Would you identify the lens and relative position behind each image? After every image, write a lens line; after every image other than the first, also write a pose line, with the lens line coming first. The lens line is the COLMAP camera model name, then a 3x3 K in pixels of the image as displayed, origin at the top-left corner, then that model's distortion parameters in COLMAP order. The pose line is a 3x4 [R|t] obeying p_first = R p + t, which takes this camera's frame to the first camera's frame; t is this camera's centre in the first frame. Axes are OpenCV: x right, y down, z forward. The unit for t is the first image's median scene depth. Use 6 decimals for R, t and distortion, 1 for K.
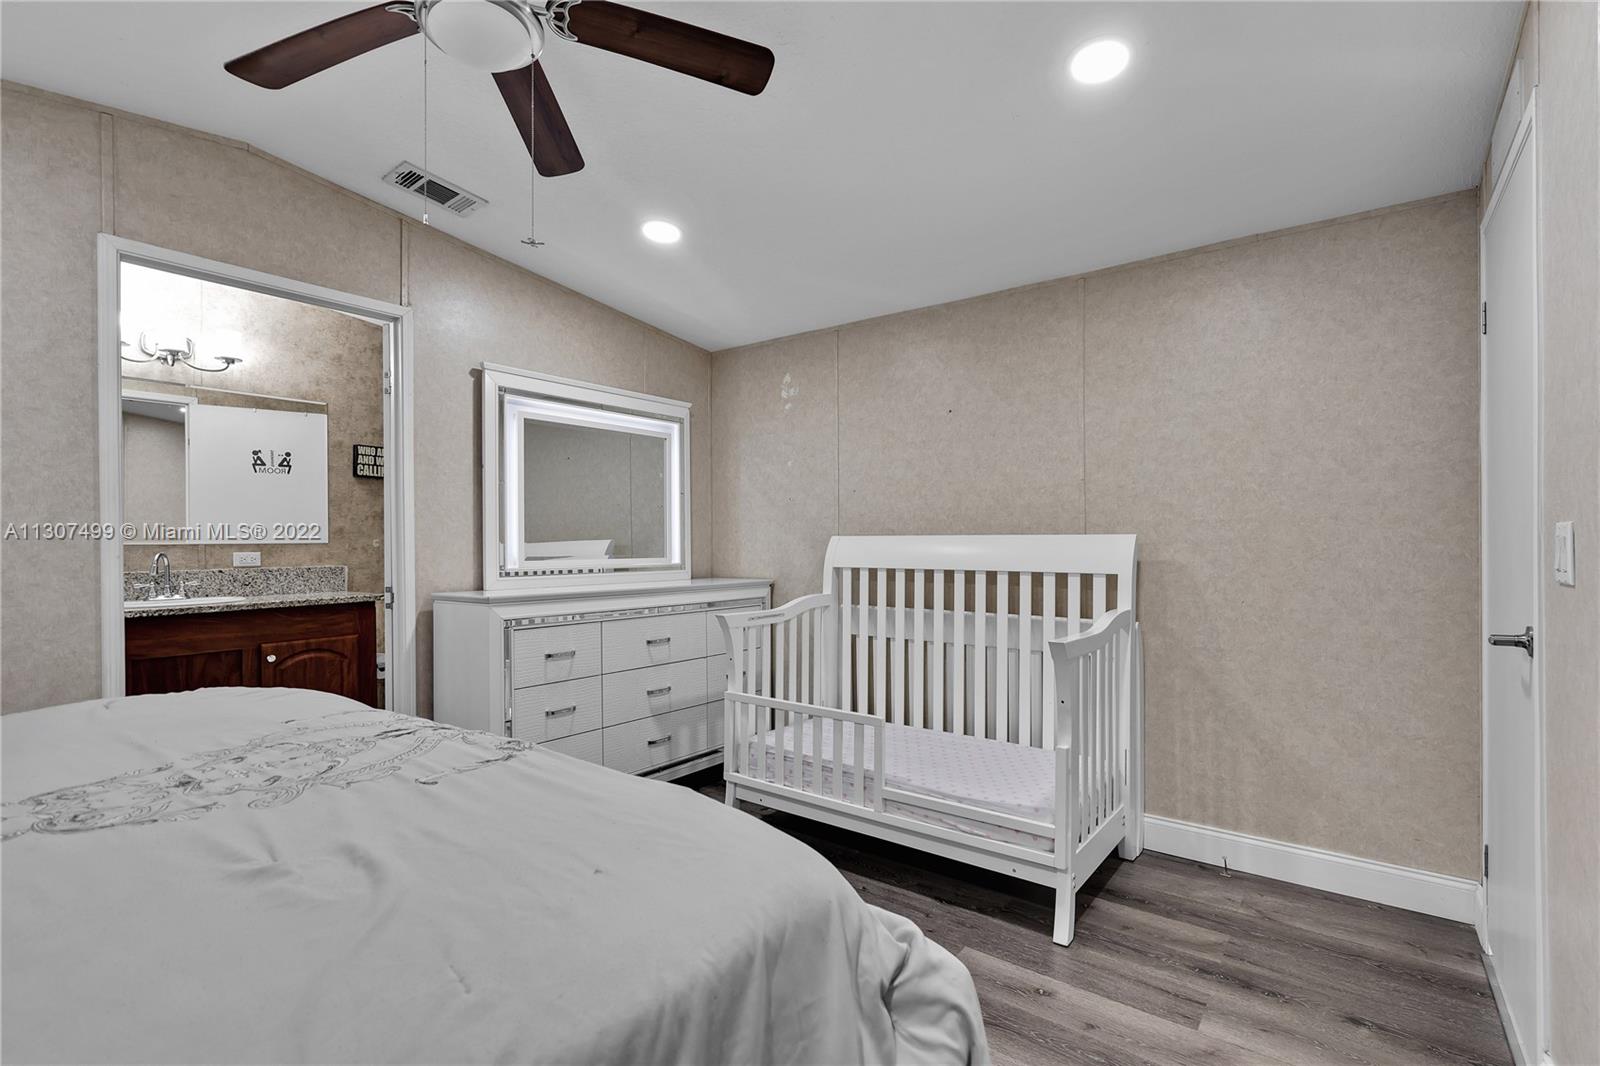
lens RADIAL K [[739.7, 0, 797.0], [0, 739.7, 547.8], [0, 0, 1]] dist [-0.009880, 0.000344]
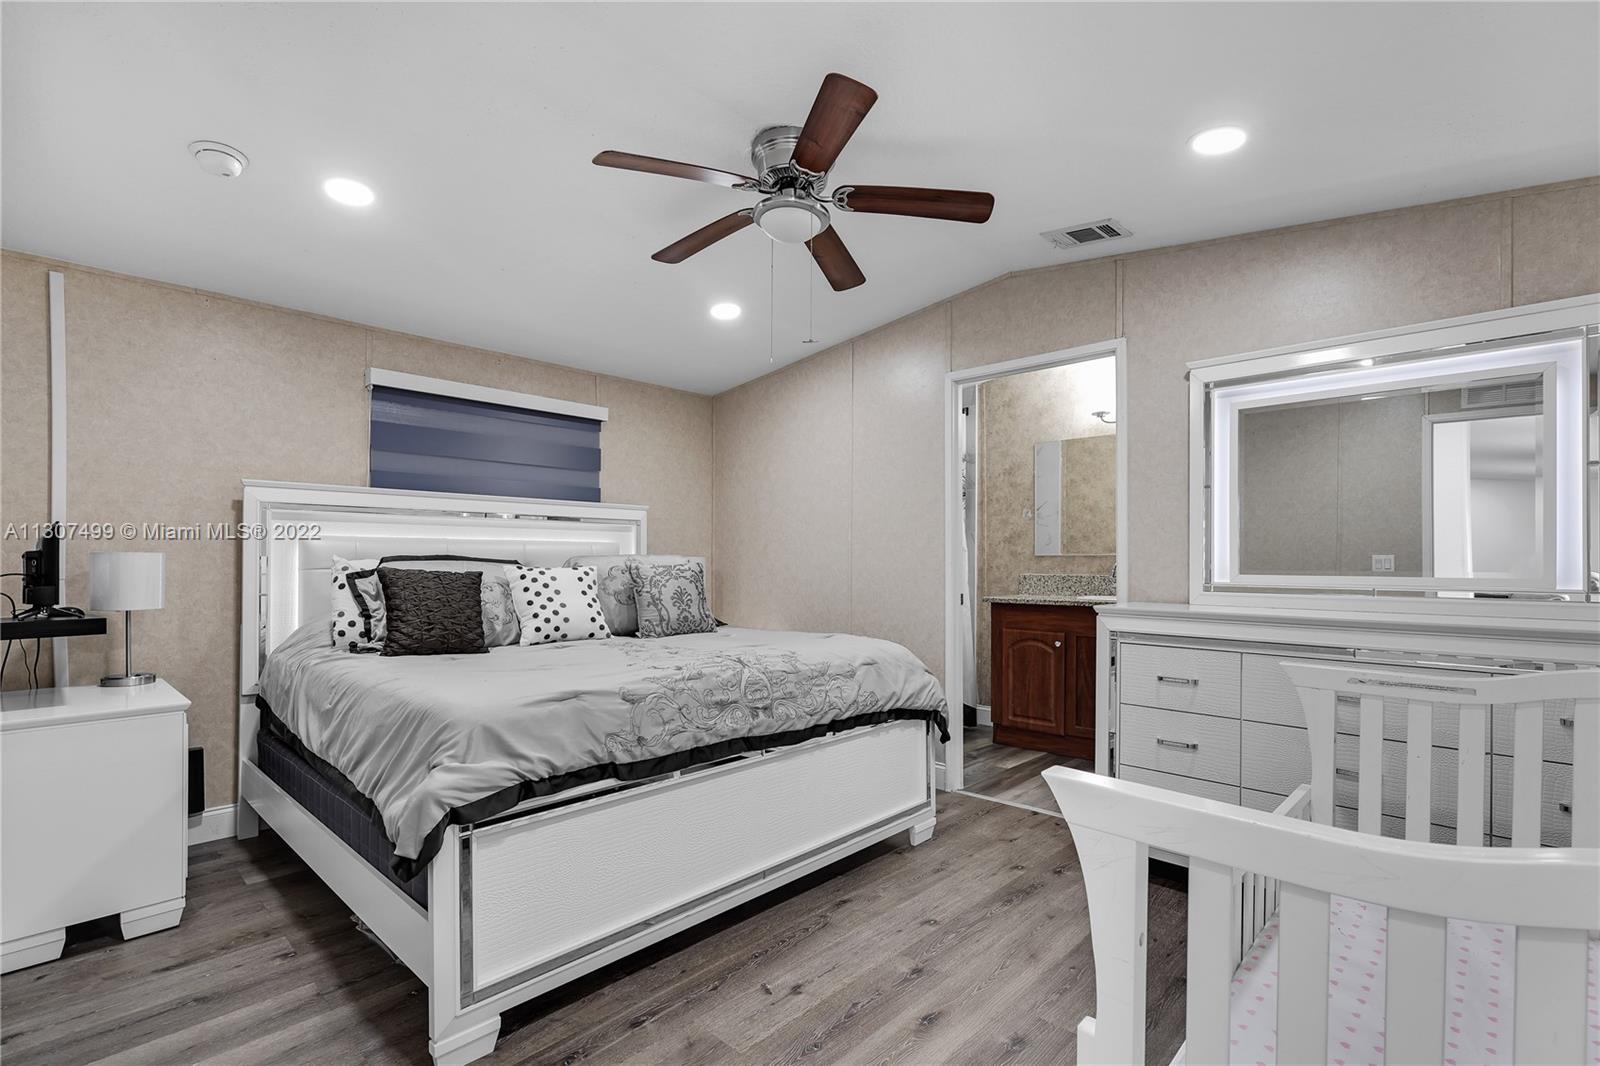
lens RADIAL K [[739.7, 0, 812.5], [0, 739.7, 558.6], [0, 0, 1]] dist [-0.009880, 0.000344]
pose [[-0.102780, 0.004100, -0.994696, 0.570254], [-0.004462, 0.999980, 0.004582, -0.002611], [0.994694, 0.004909, -0.102759, 0.620876]]
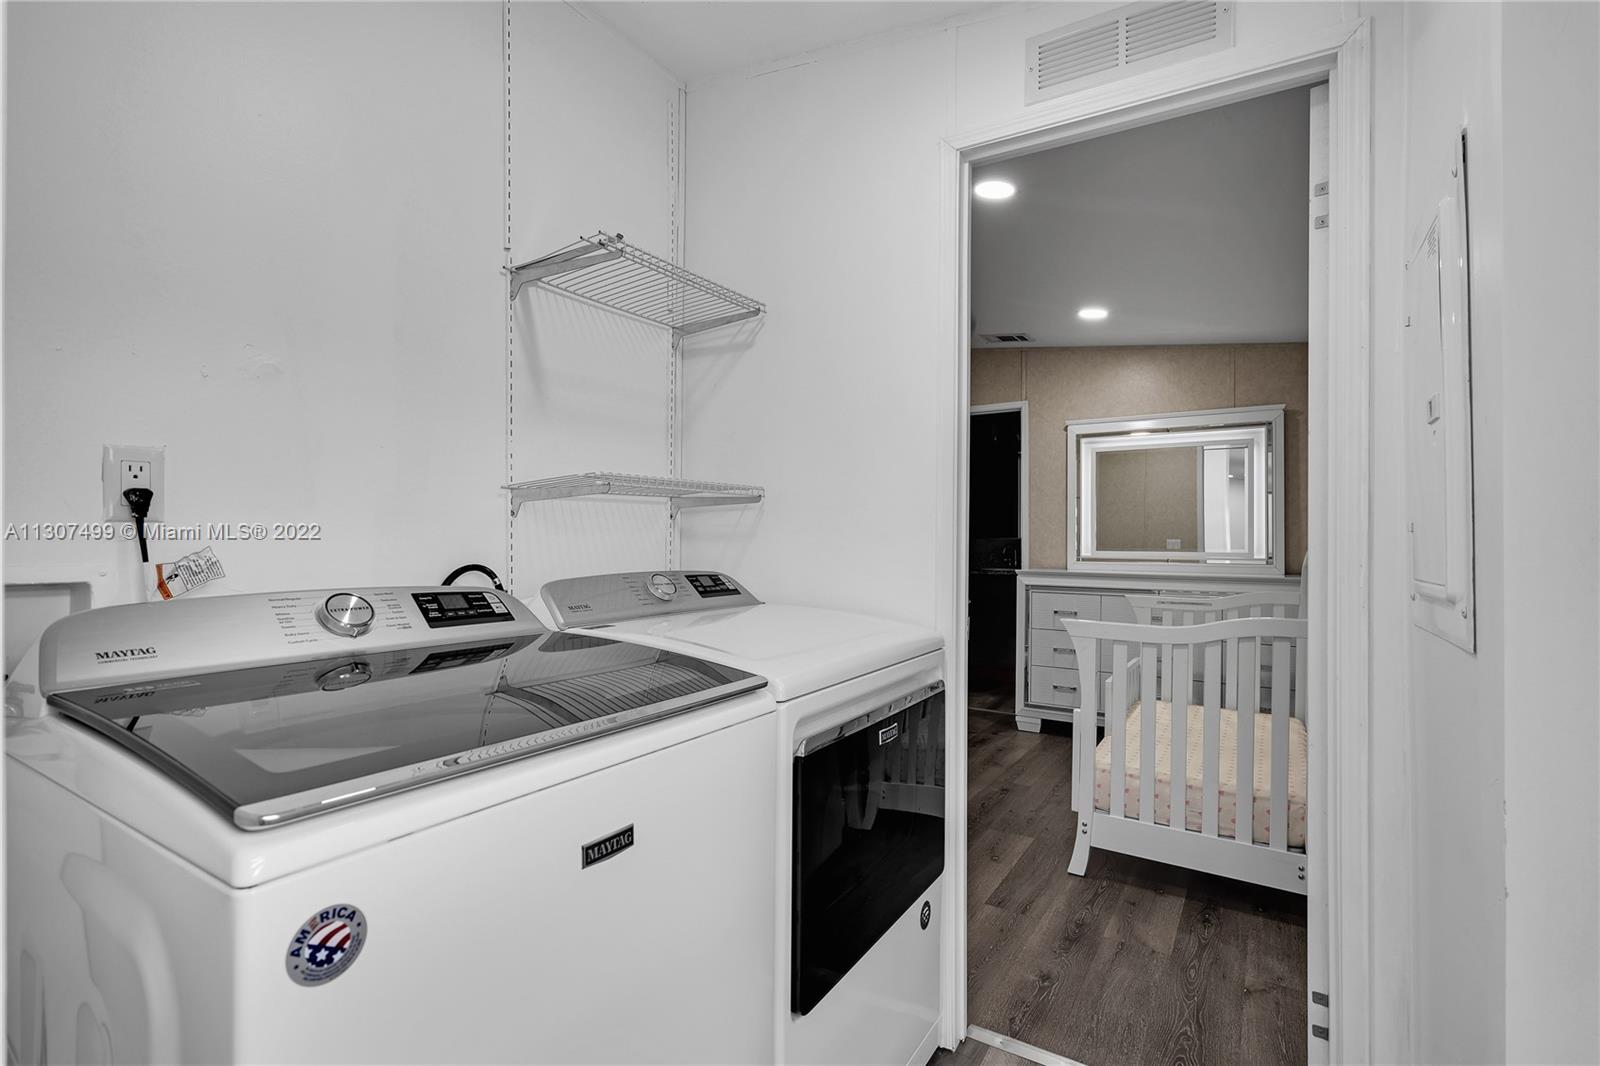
lens RADIAL K [[739.7, 0, 795.5], [0, 739.7, 531.3], [0, 0, 1]] dist [-0.009880, 0.000344]
pose [[0.079667, -0.003136, -0.996817, 1.079526], [-0.009331, 0.999949, -0.003891, -0.009608], [0.996778, 0.009612, 0.079633, 0.312041]]
